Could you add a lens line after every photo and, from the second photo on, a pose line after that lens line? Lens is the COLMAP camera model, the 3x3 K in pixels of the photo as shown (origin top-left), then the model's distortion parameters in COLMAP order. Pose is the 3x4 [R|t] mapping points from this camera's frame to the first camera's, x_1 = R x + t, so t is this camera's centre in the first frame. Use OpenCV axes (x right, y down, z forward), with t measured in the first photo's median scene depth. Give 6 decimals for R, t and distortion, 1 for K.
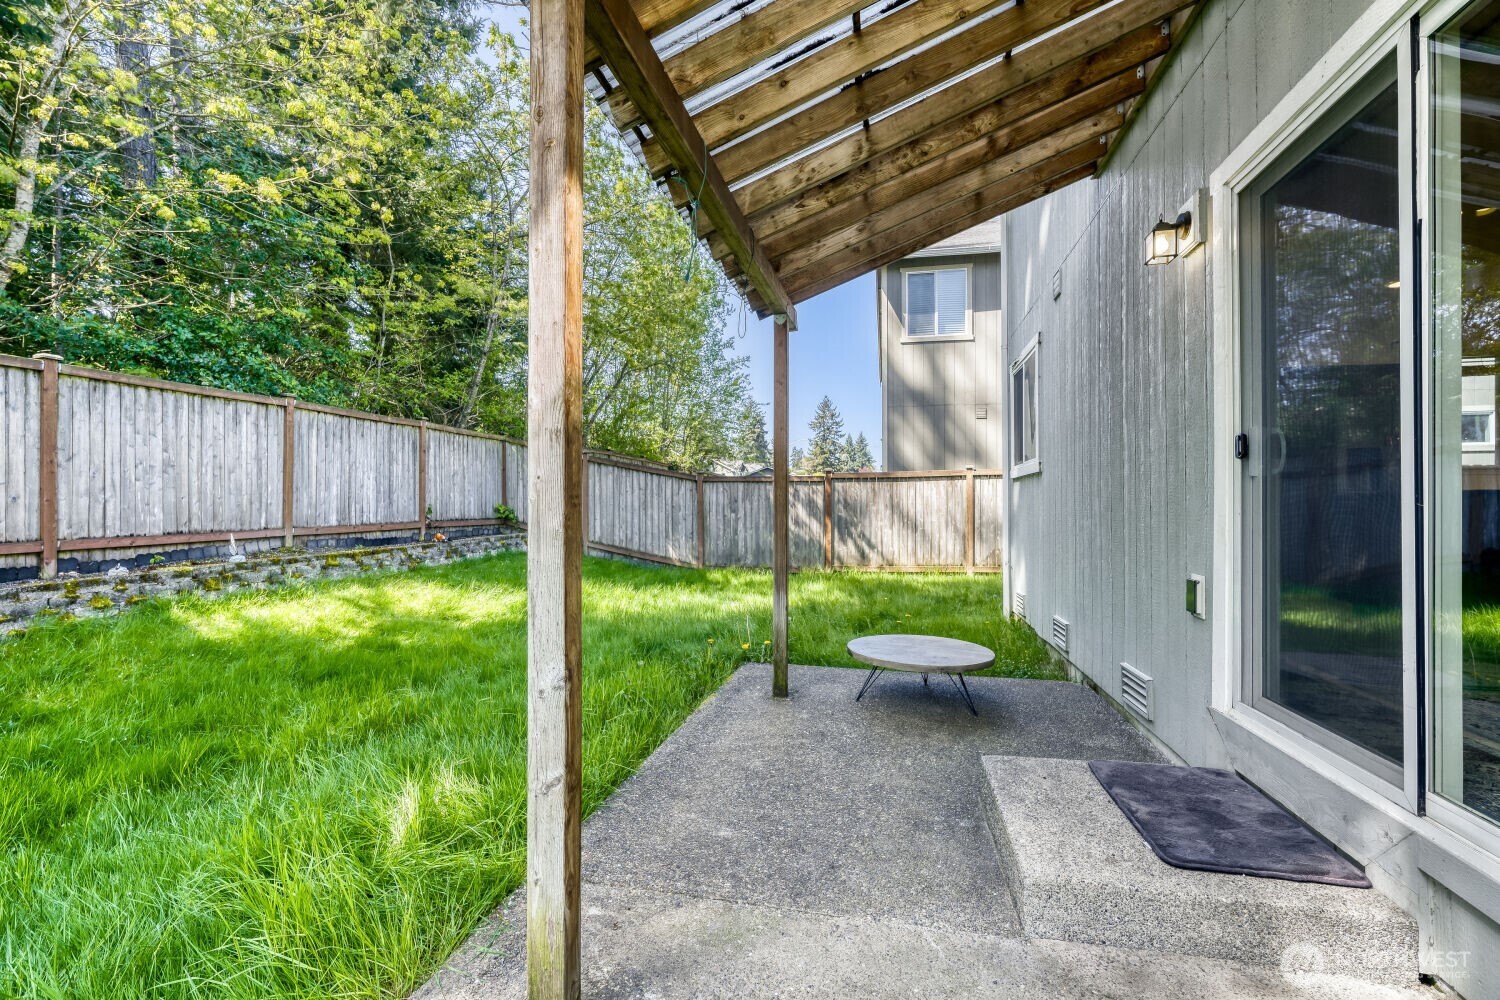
lens RADIAL K [[659.8, 0, 749.0], [0, 659.8, 502.1], [0, 0, 1]] dist [-0.005583, 0.001664]
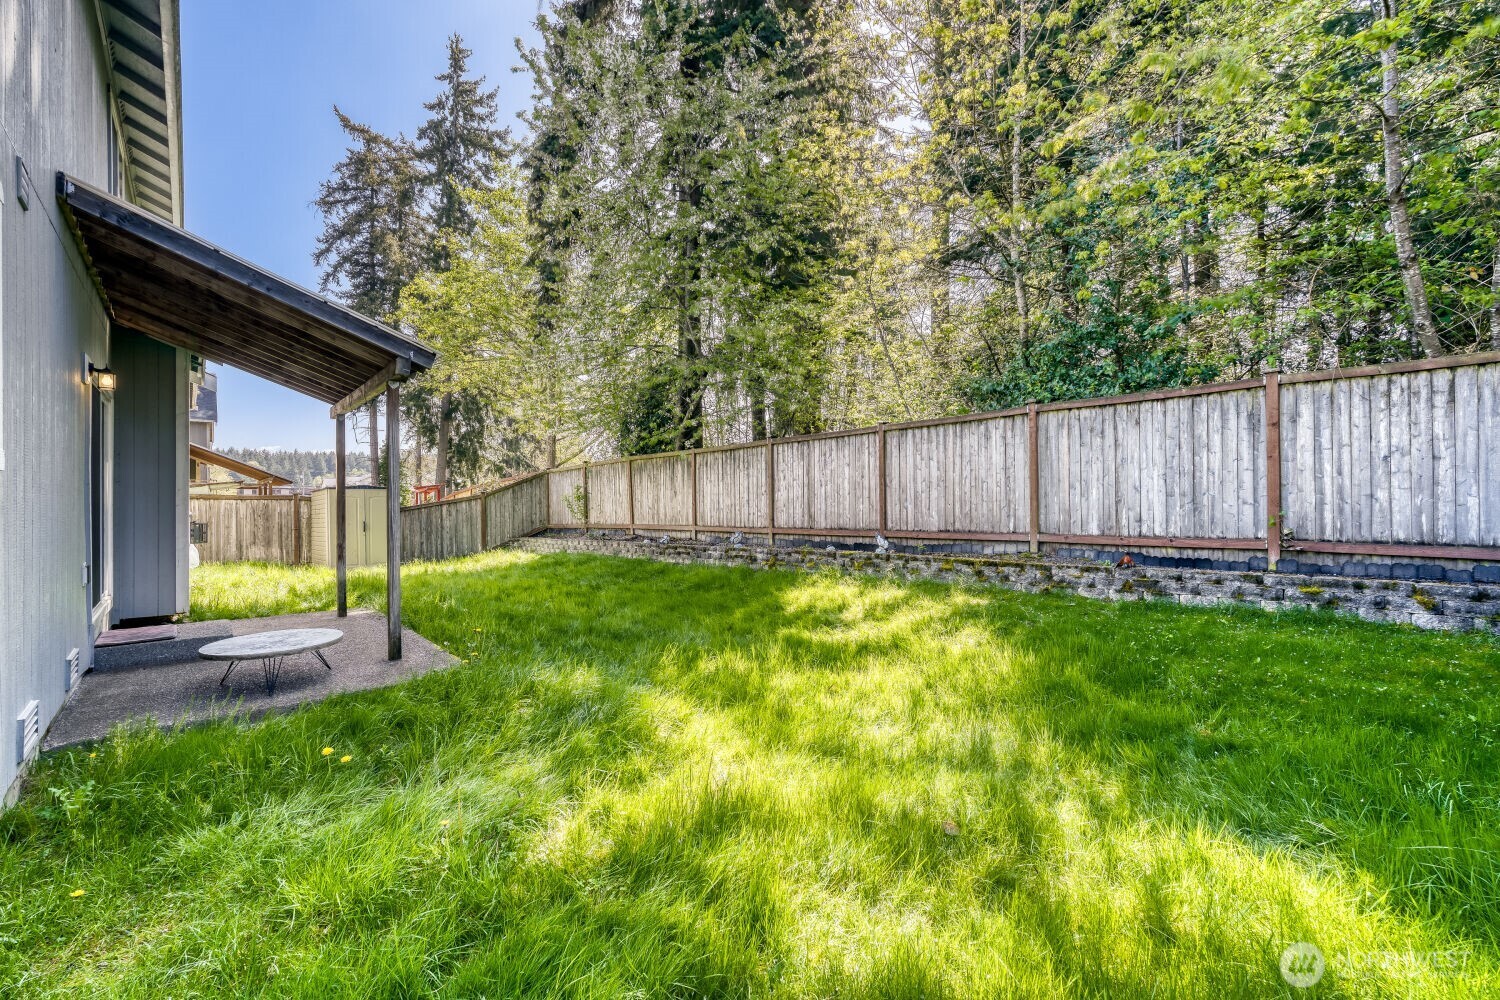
lens RADIAL K [[659.8, 0, 749.0], [0, 659.8, 502.1], [0, 0, 1]] dist [-0.005583, 0.001664]
pose [[-0.602002, 0.007514, -0.798459, 0.354925], [0.009637, 0.999951, 0.002145, -0.014643], [0.798436, -0.006403, -0.602045, 1.225617]]
